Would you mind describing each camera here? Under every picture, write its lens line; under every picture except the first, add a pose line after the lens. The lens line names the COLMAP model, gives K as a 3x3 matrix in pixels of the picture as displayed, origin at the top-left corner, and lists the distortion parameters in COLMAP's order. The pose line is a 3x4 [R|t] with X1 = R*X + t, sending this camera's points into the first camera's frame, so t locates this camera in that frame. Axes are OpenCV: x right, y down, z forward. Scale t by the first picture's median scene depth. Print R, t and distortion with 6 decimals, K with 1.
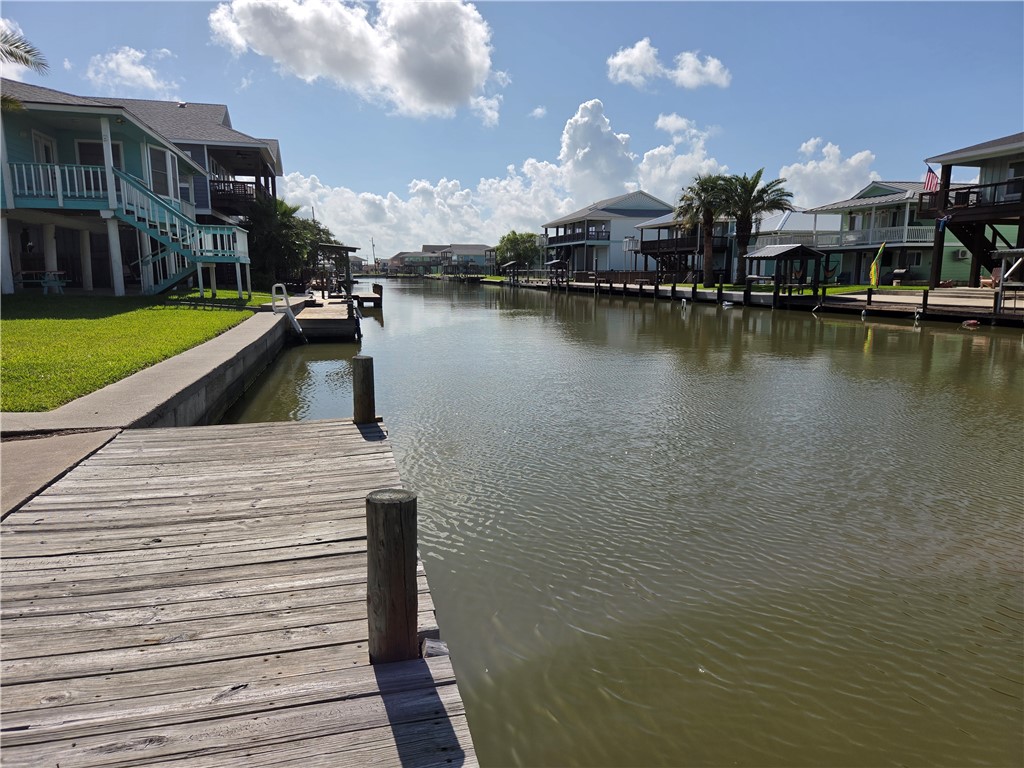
lens RADIAL K [[709.2, 0, 517.7], [0, 709.2, 384.8], [0, 0, 1]] dist [0.110778, -0.081518]
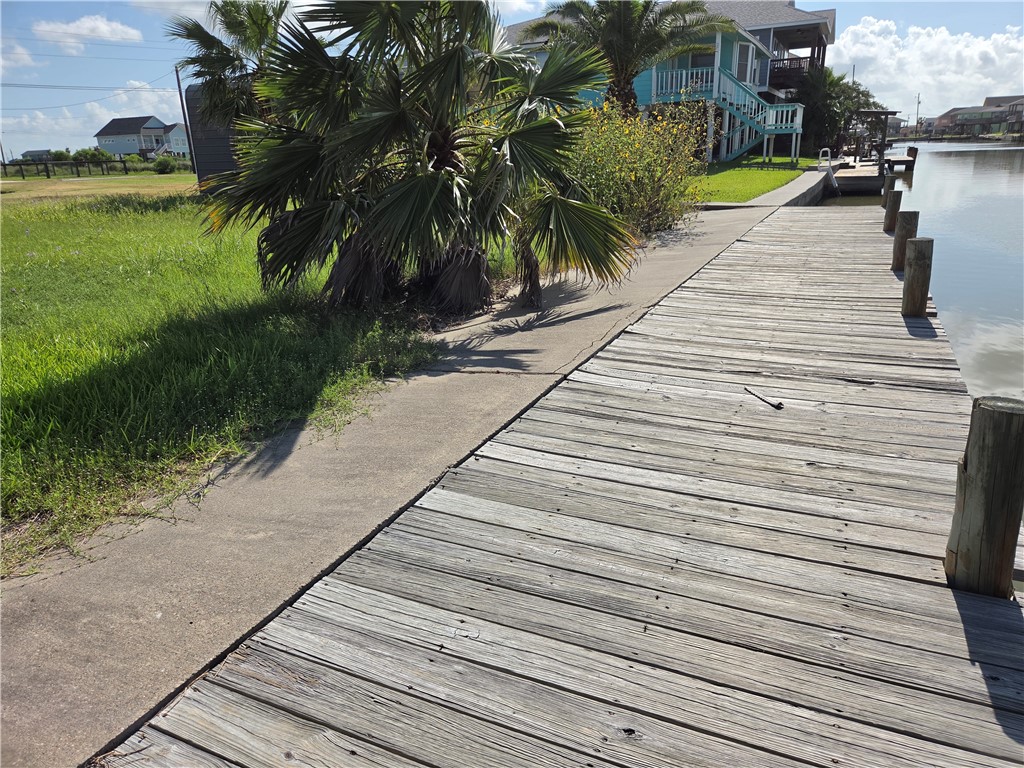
lens RADIAL K [[709.2, 0, 517.7], [0, 709.2, 384.8], [0, 0, 1]] dist [0.110778, -0.081518]
pose [[0.783362, 0.173836, -0.596762, 0.049872], [-0.071122, 0.978858, 0.191779, 0.035979], [0.617483, -0.107790, 0.779164, -0.228414]]
